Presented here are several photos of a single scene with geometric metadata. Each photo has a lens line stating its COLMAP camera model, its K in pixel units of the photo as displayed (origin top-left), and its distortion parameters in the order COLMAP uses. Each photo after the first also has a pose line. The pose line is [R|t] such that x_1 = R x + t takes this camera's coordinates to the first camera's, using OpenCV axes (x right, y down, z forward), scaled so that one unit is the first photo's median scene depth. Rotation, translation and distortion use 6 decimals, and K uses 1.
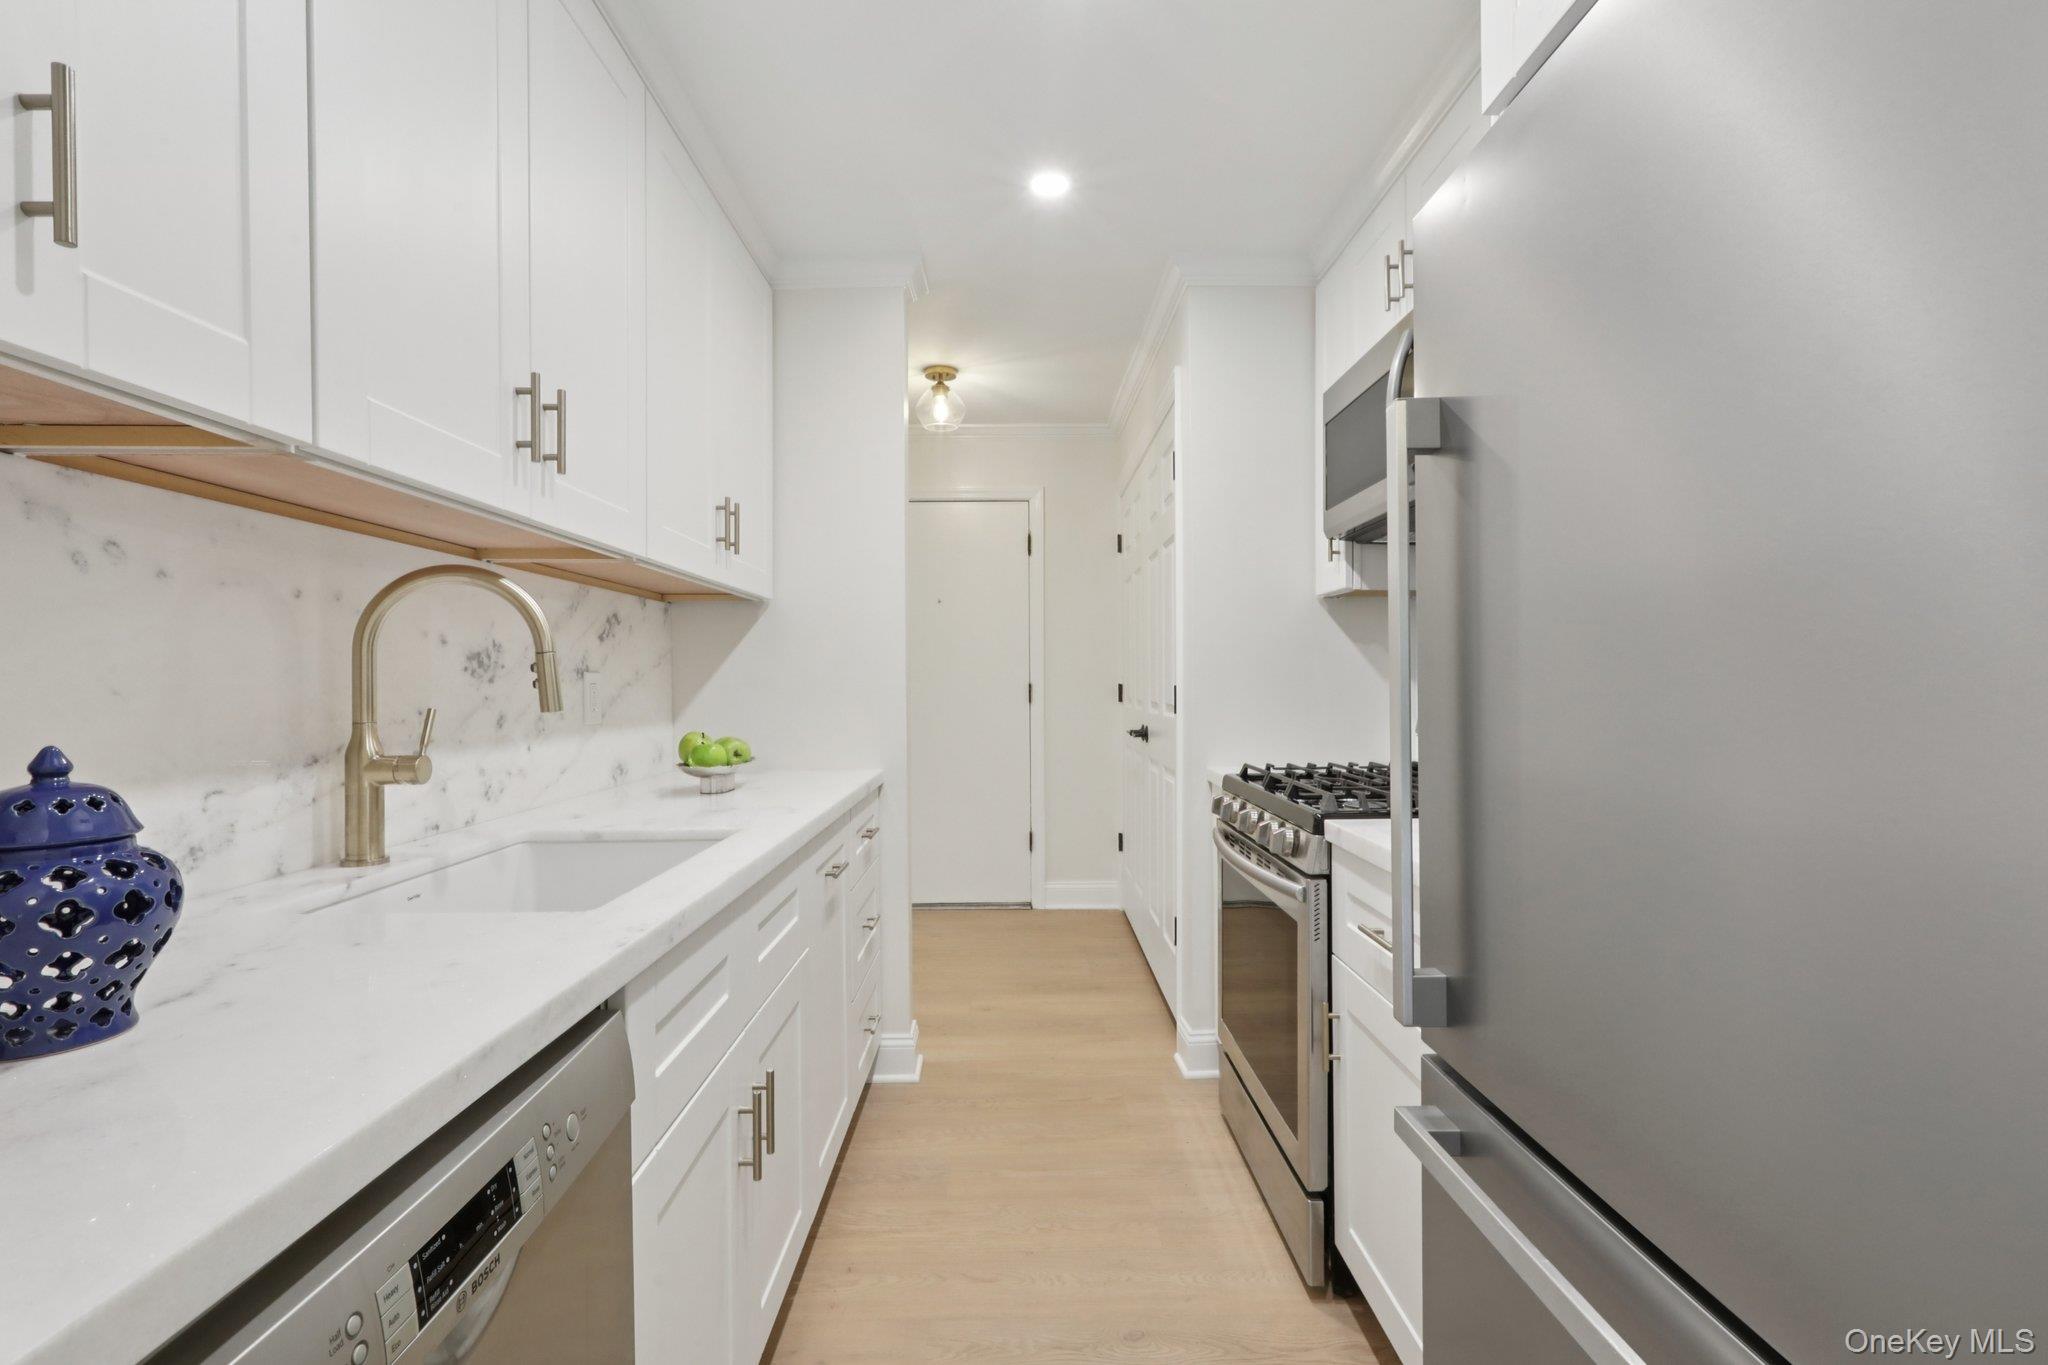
lens RADIAL K [[928.7, 0, 1069.0], [0, 928.7, 715.2], [0, 0, 1]] dist [-0.001274, 0.000472]
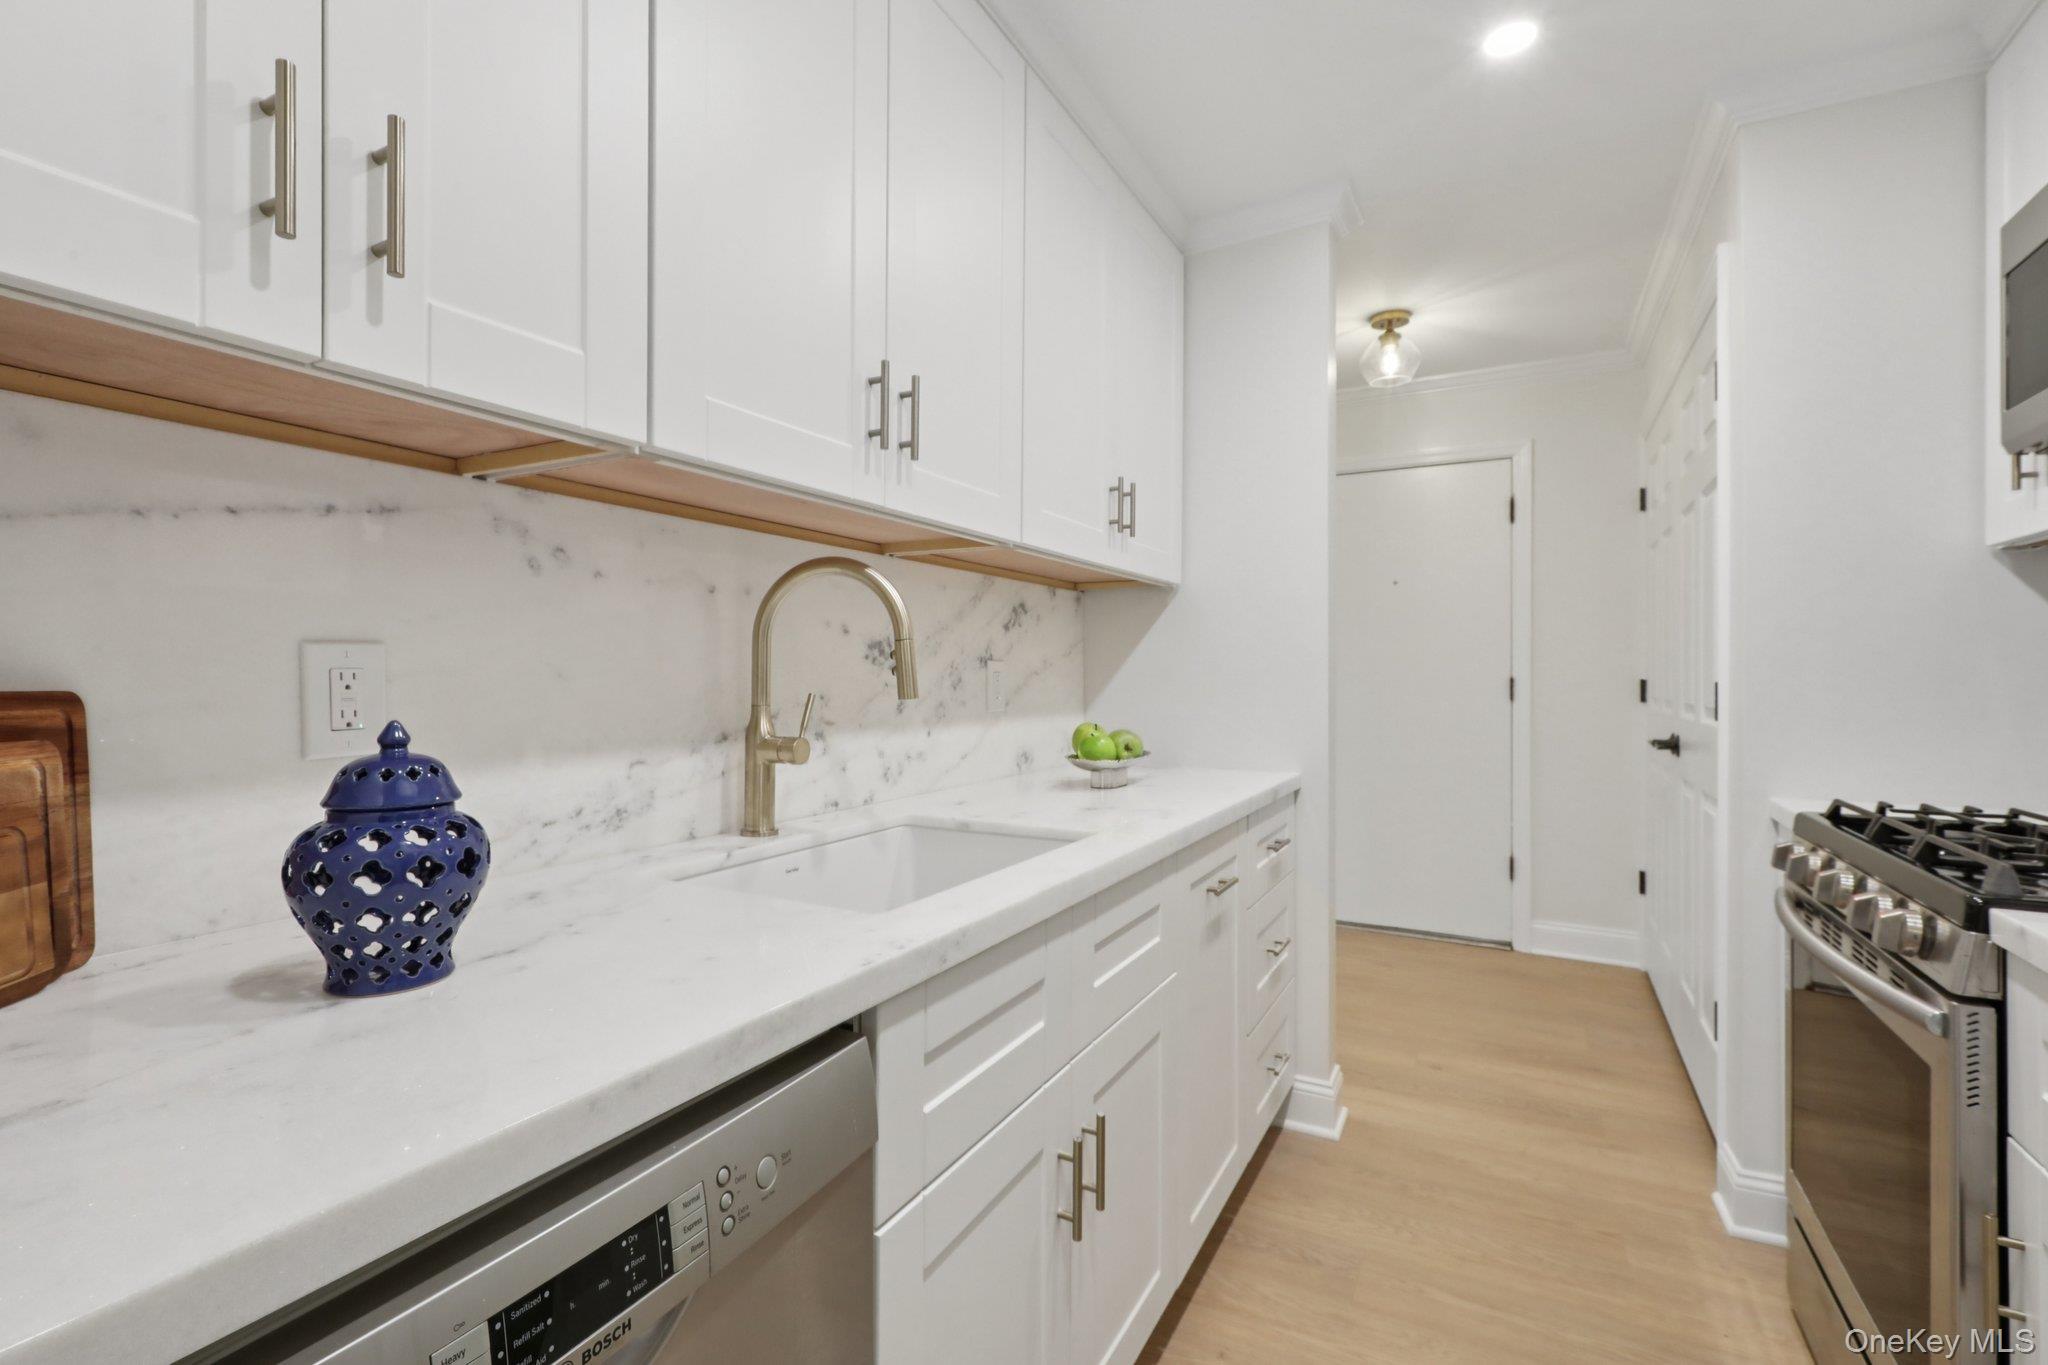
lens RADIAL K [[938.4, 0, 1020.9], [0, 938.4, 678.7], [0, 0, 1]] dist [-0.001517, 0.001206]
pose [[0.852565, 0.012242, -0.522477, 0.050102], [-0.027989, 0.999360, -0.022256, -0.004415], [0.521871, 0.033599, 0.852363, 0.134818]]
